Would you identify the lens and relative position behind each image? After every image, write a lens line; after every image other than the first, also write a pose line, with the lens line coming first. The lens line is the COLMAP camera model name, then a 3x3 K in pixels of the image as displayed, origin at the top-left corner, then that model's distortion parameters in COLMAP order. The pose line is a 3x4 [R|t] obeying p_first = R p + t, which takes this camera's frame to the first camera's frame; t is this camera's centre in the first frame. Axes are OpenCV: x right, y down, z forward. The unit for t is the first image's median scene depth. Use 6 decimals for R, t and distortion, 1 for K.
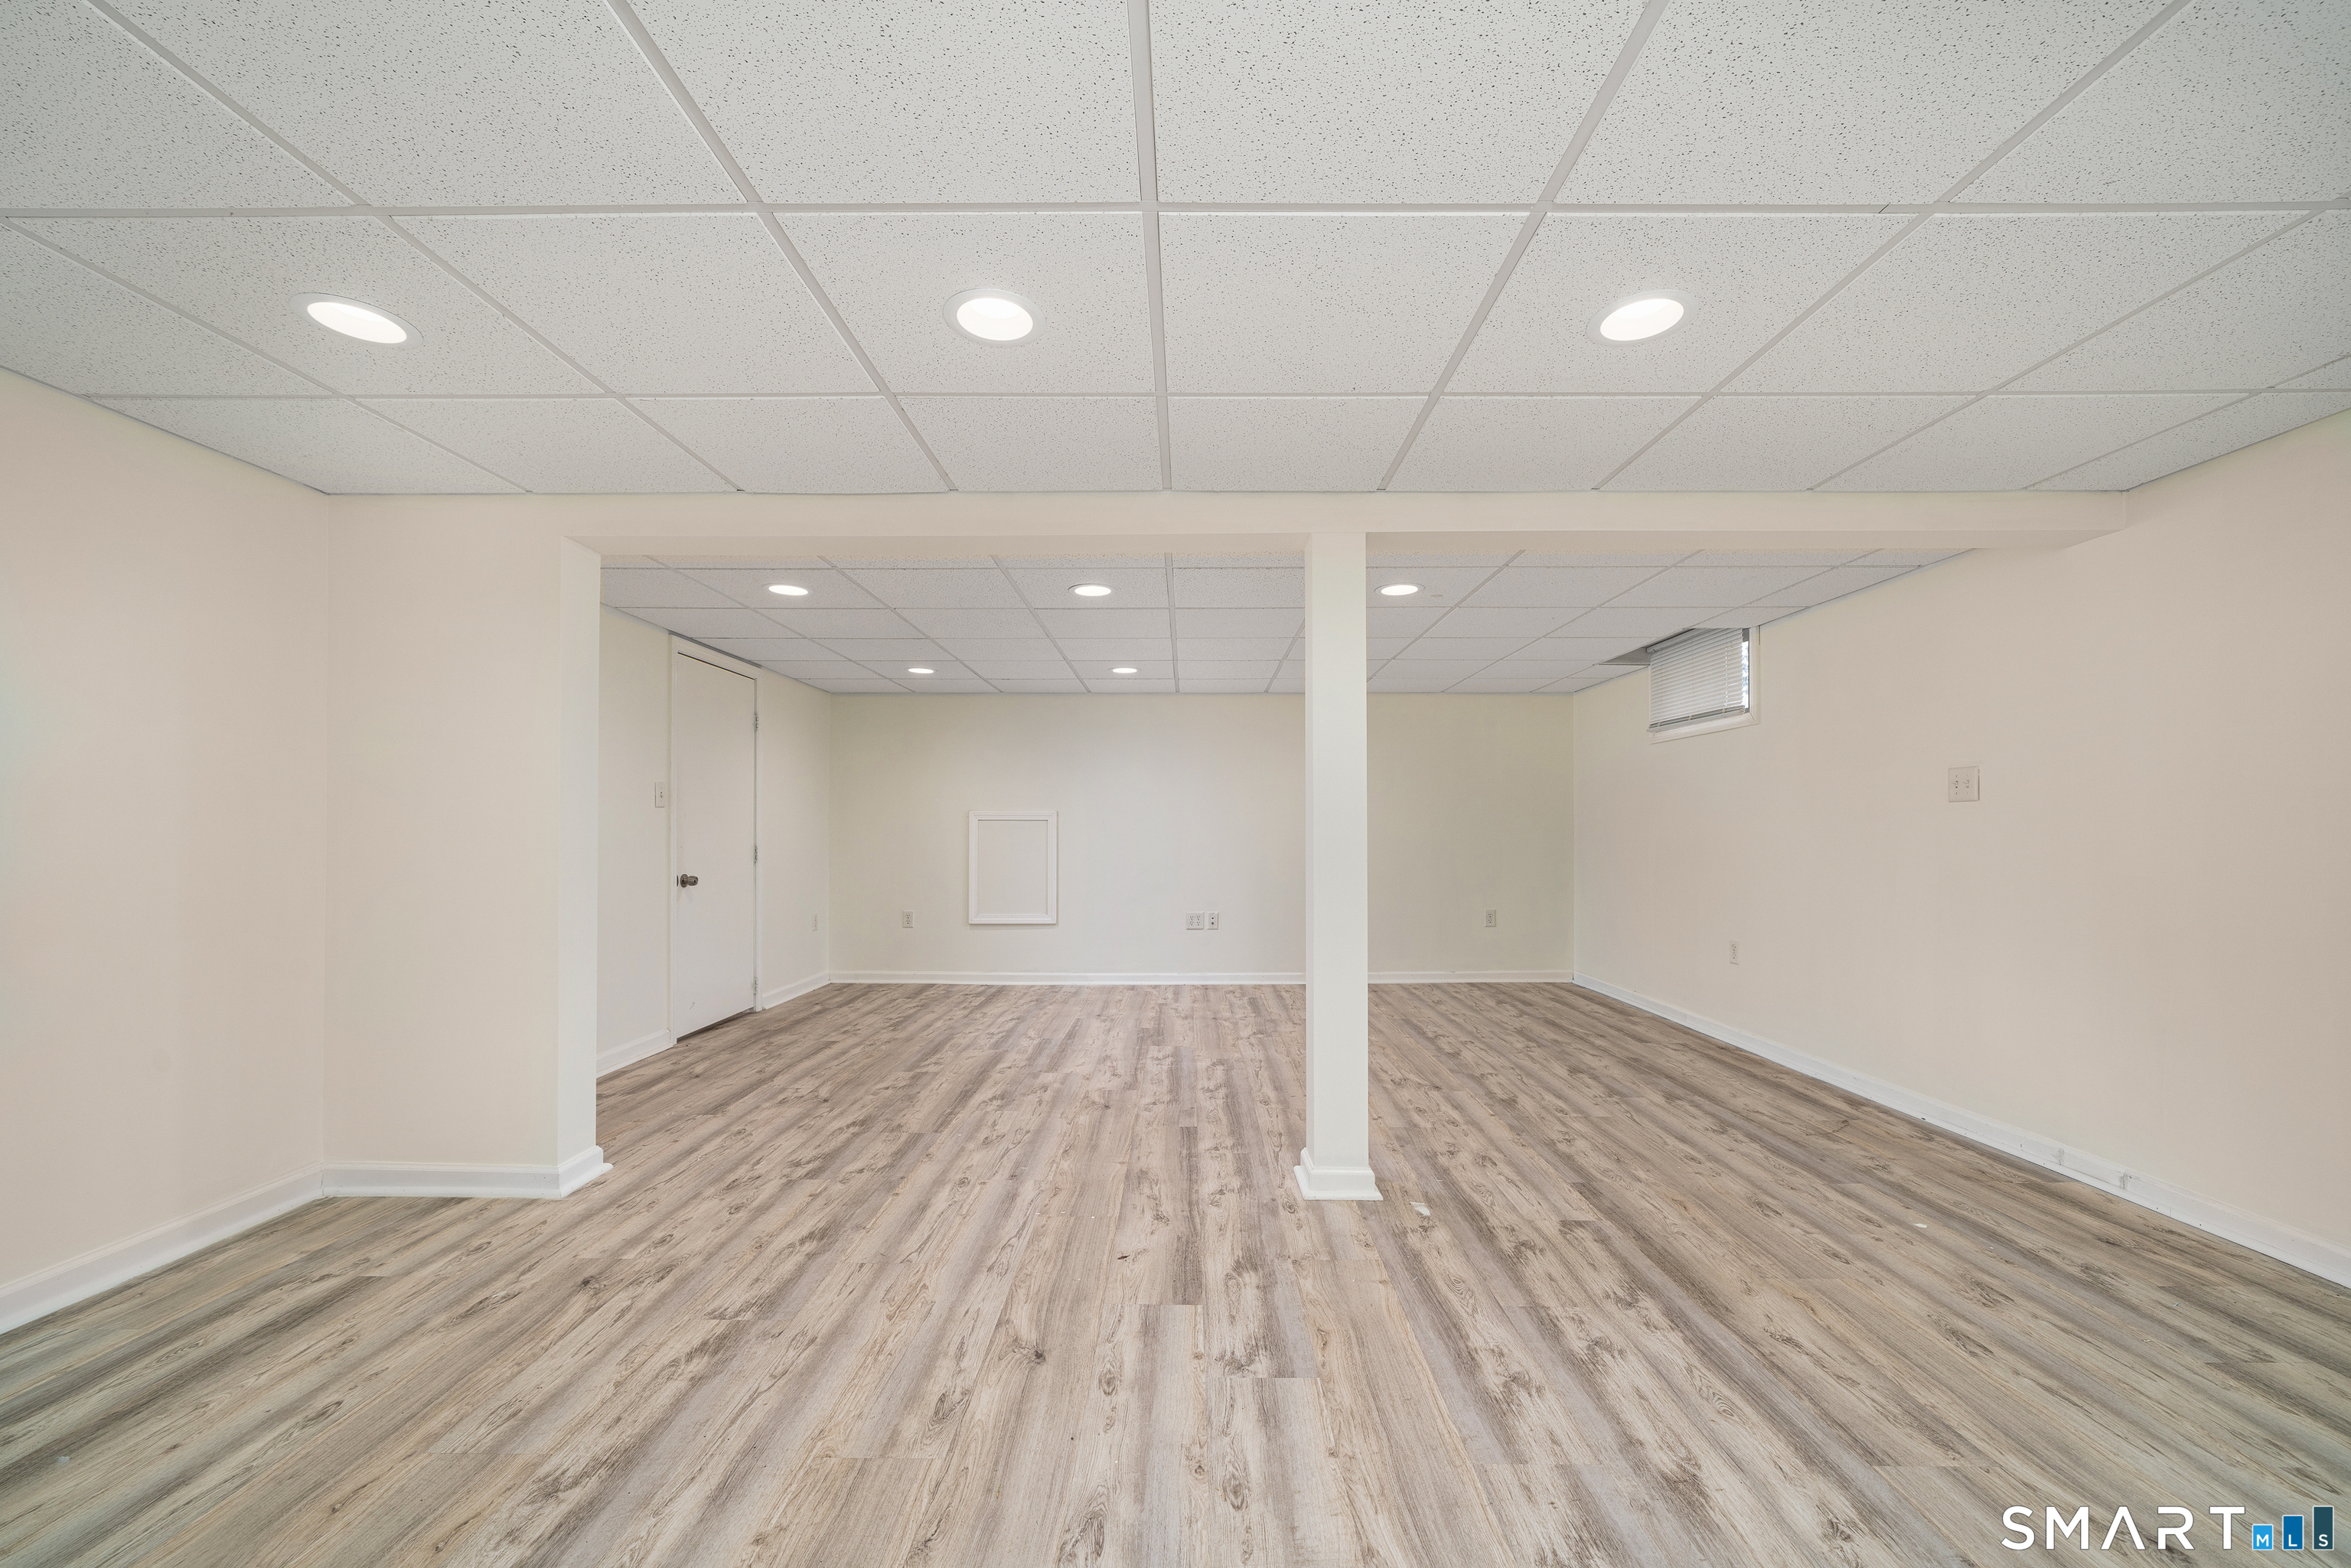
lens RADIAL K [[933.7, 0, 1195.0], [0, 933.7, 817.3], [0, 0, 1]] dist [-0.002928, 0.000917]
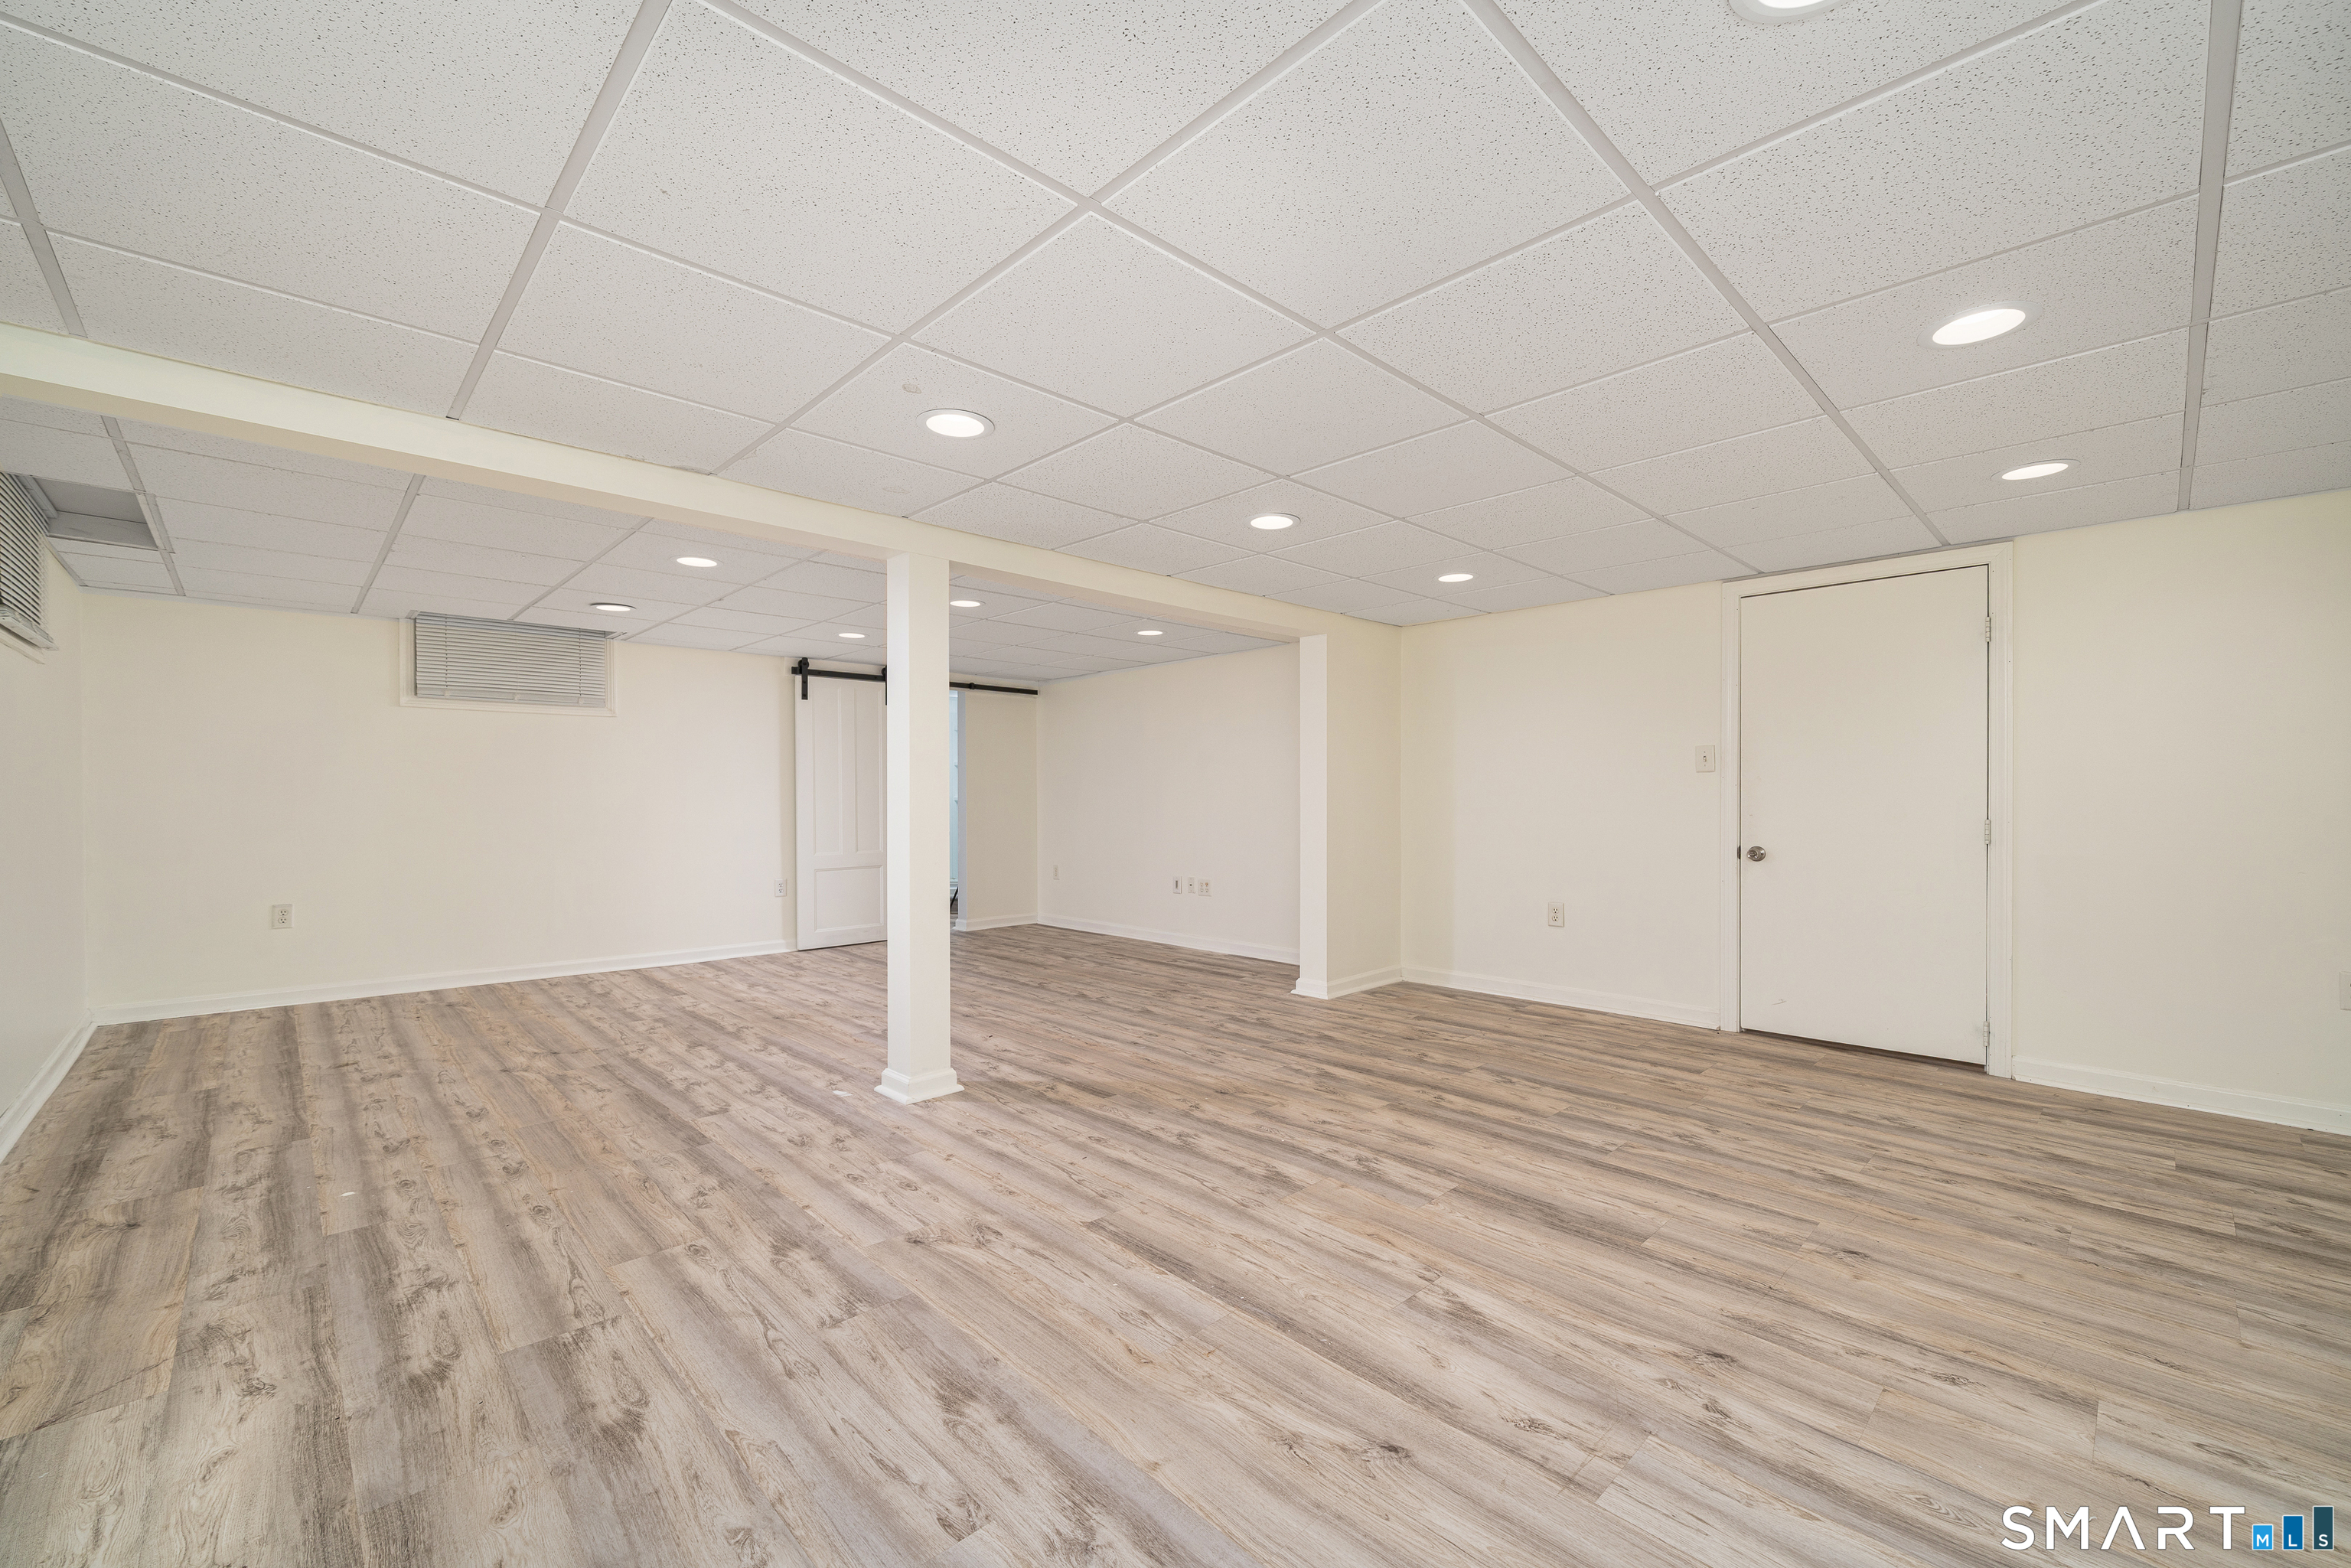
lens RADIAL K [[933.7, 0, 1181.2], [0, 933.7, 821.9], [0, 0, 1]] dist [-0.002928, 0.000917]
pose [[-0.720462, 0.020839, -0.693181, 0.747952], [0.012812, 0.999778, 0.016740, 0.030767], [0.693376, 0.003180, -0.720569, 2.134332]]
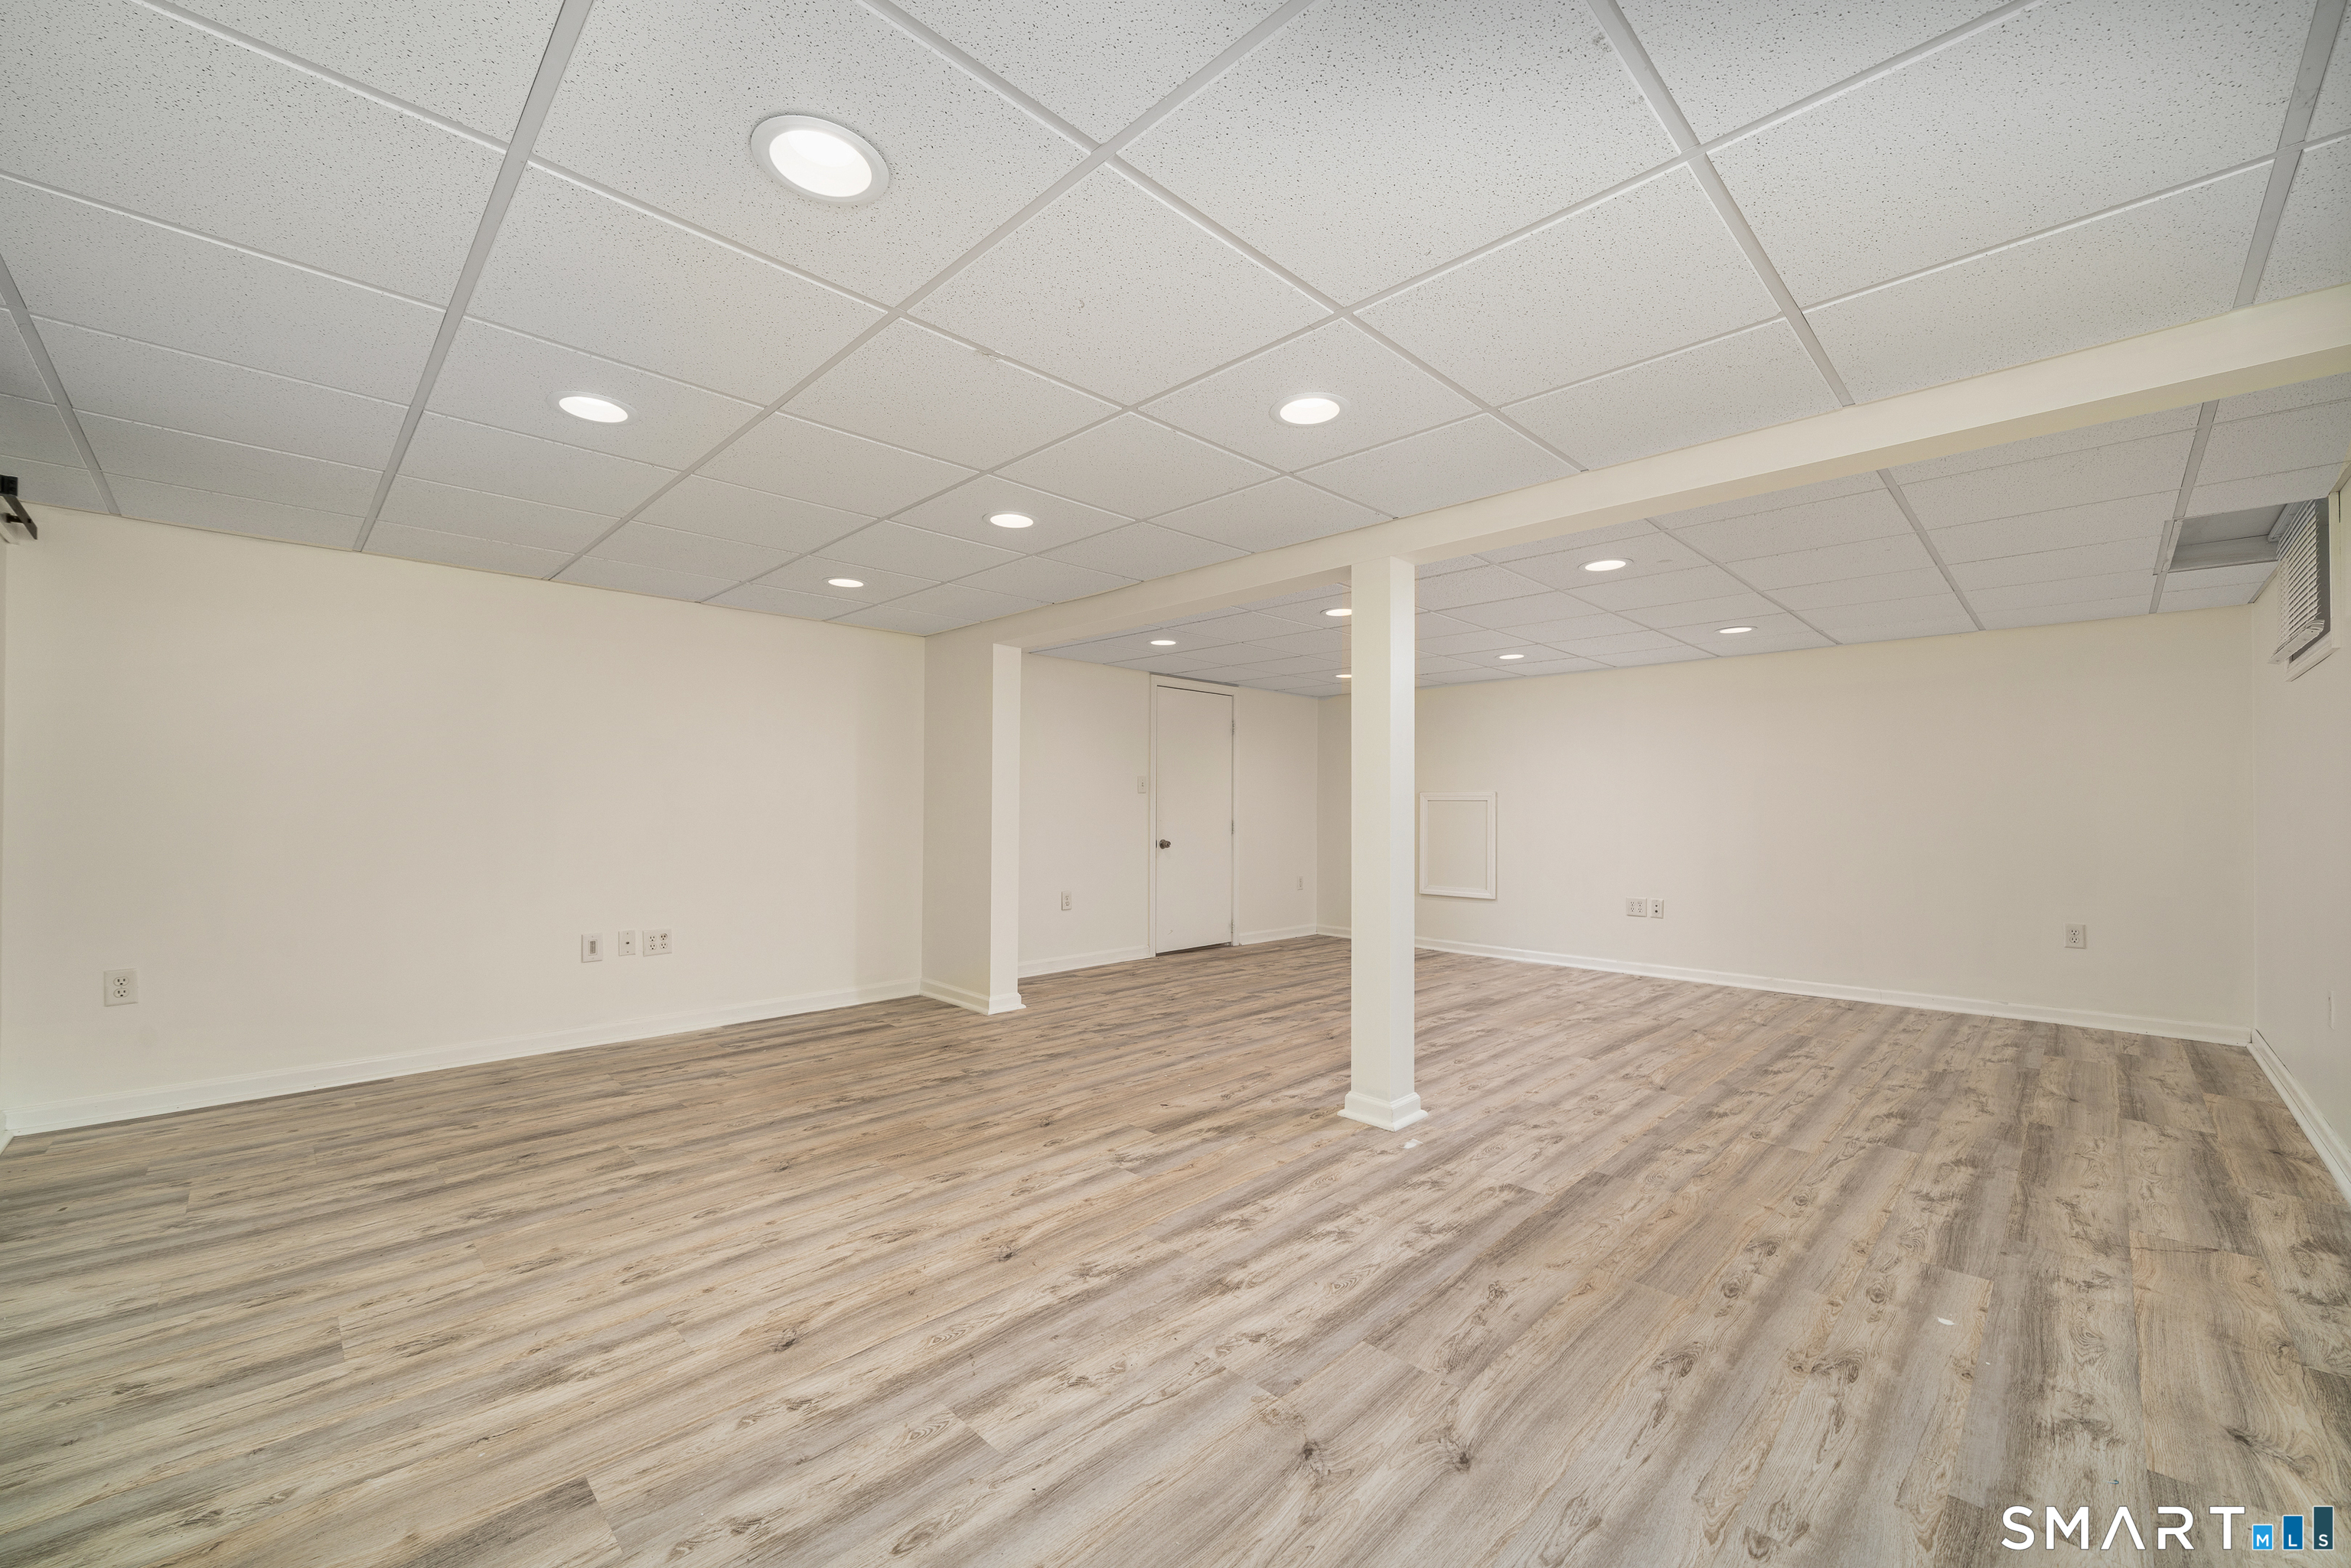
lens RADIAL K [[933.7, 0, 1150.7], [0, 933.7, 778.0], [0, 0, 1]] dist [-0.002928, 0.000917]
pose [[0.695756, -0.019603, -0.718010, 0.807622], [0.005155, 0.999738, -0.022300, -0.003573], [0.718259, 0.011814, 0.695675, -0.026047]]
